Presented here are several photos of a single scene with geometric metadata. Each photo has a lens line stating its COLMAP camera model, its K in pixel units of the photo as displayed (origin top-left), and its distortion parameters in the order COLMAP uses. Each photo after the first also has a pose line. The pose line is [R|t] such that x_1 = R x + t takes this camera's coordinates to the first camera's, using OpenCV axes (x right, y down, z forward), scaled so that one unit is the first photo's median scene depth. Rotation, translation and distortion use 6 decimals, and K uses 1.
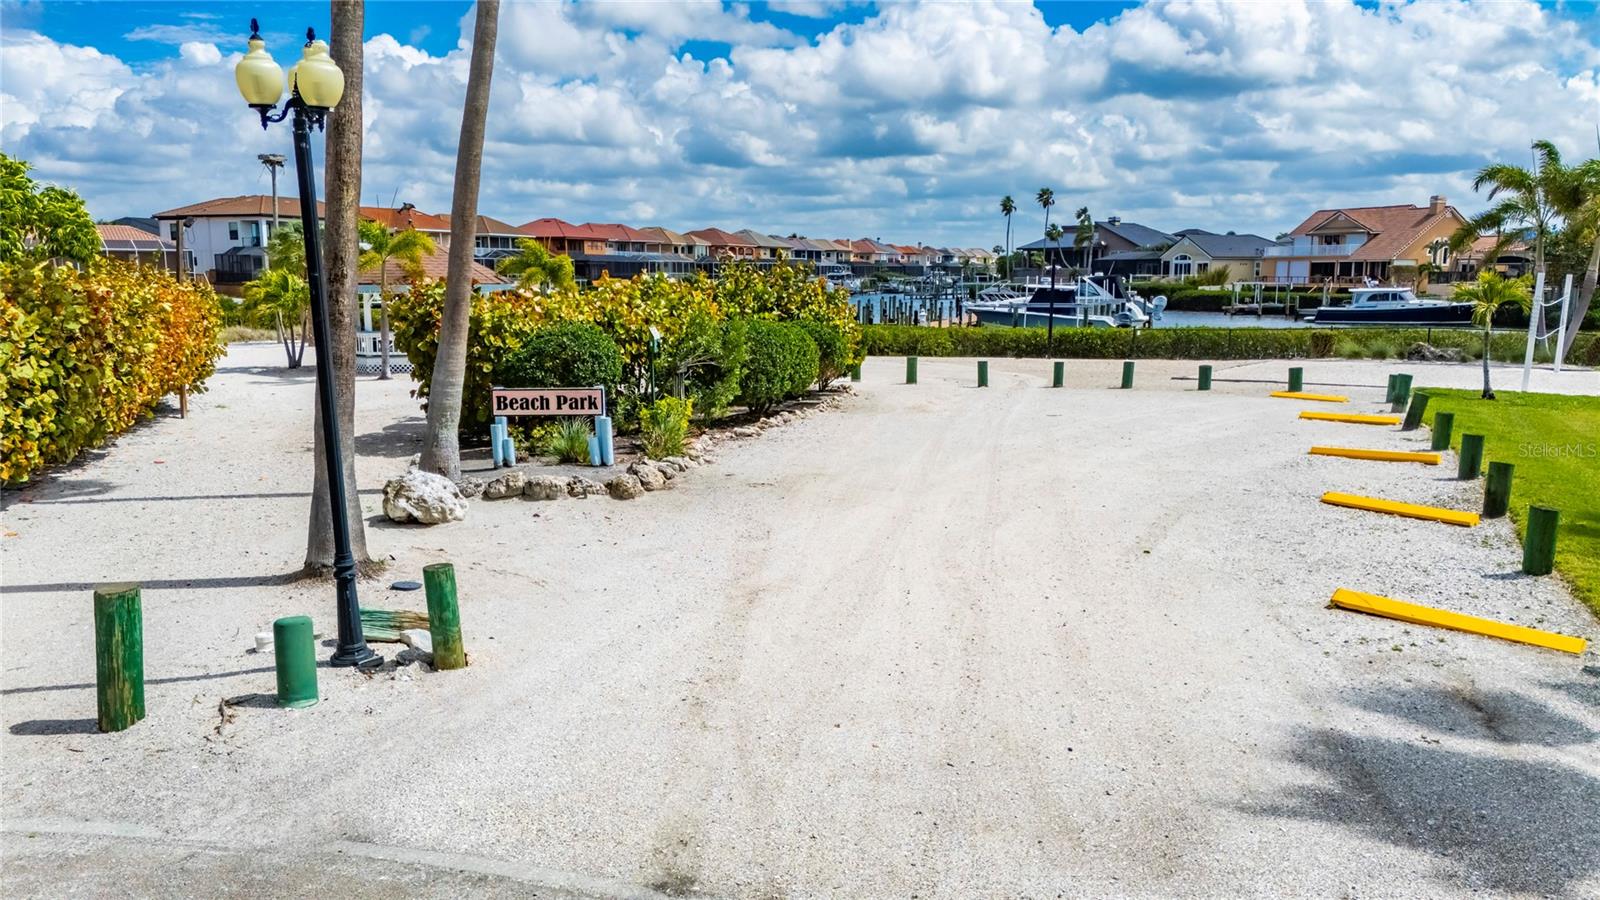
lens RADIAL K [[1199.8, 0, 804.9], [0, 1199.8, 450.5], [0, 0, 1]] dist [0.098998, -0.103319]
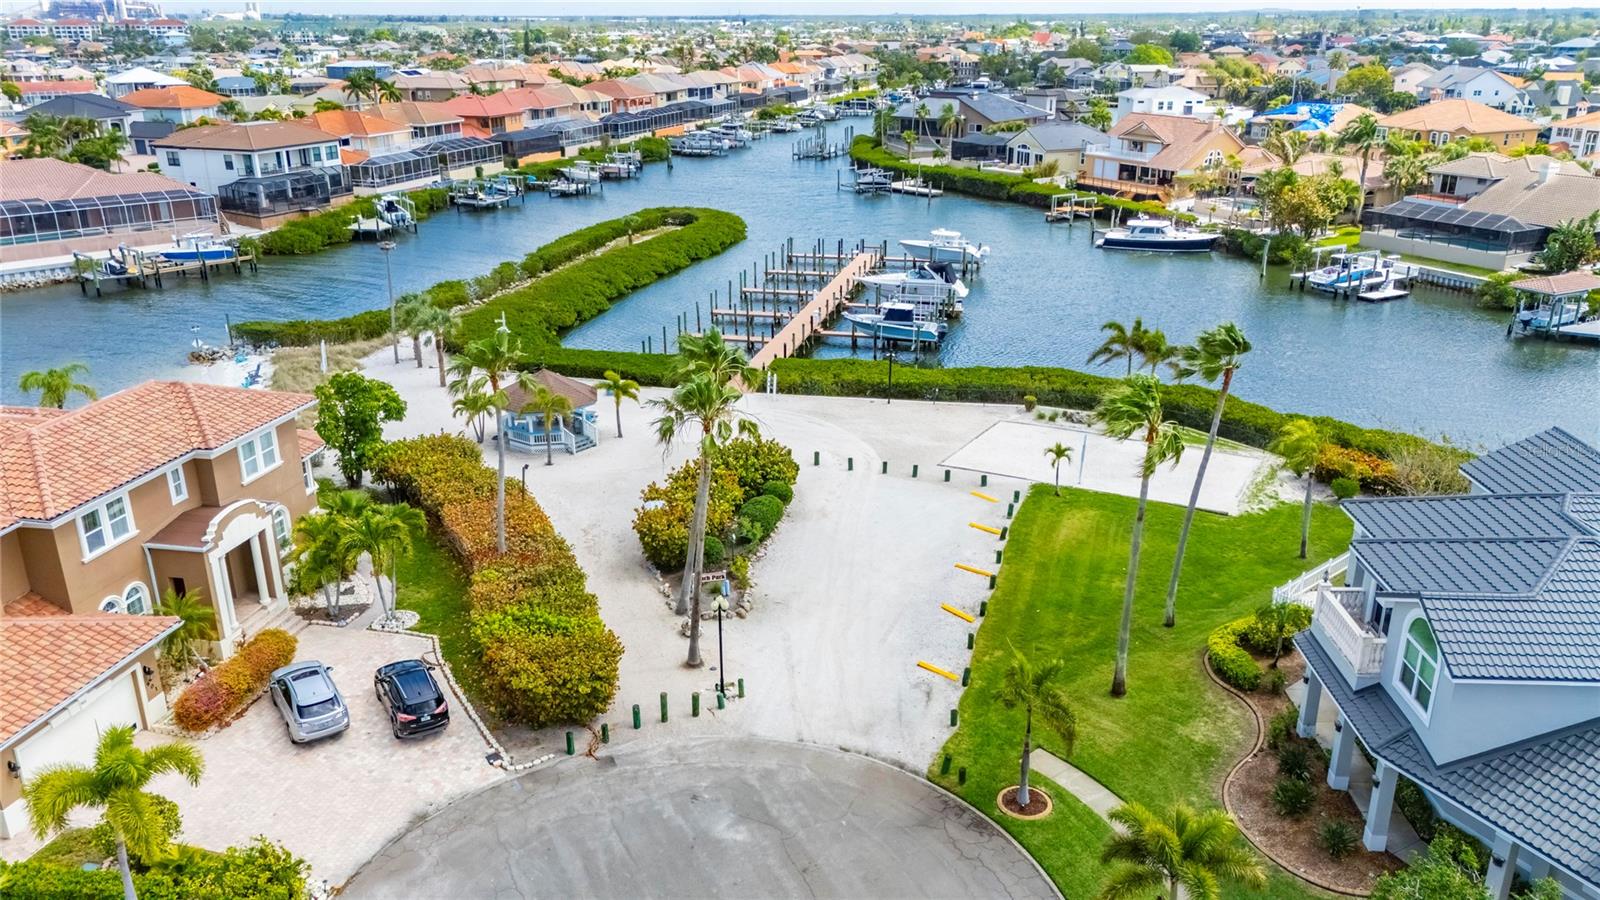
lens RADIAL K [[1199.8, 0, 804.9], [0, 1199.8, 450.5], [0, 0, 1]] dist [0.098998, -0.103319]
pose [[0.995220, -0.035034, 0.091157, -0.025655], [0.016814, 0.980968, 0.193442, -0.104796], [-0.096199, -0.190985, 0.976868, -0.219828]]
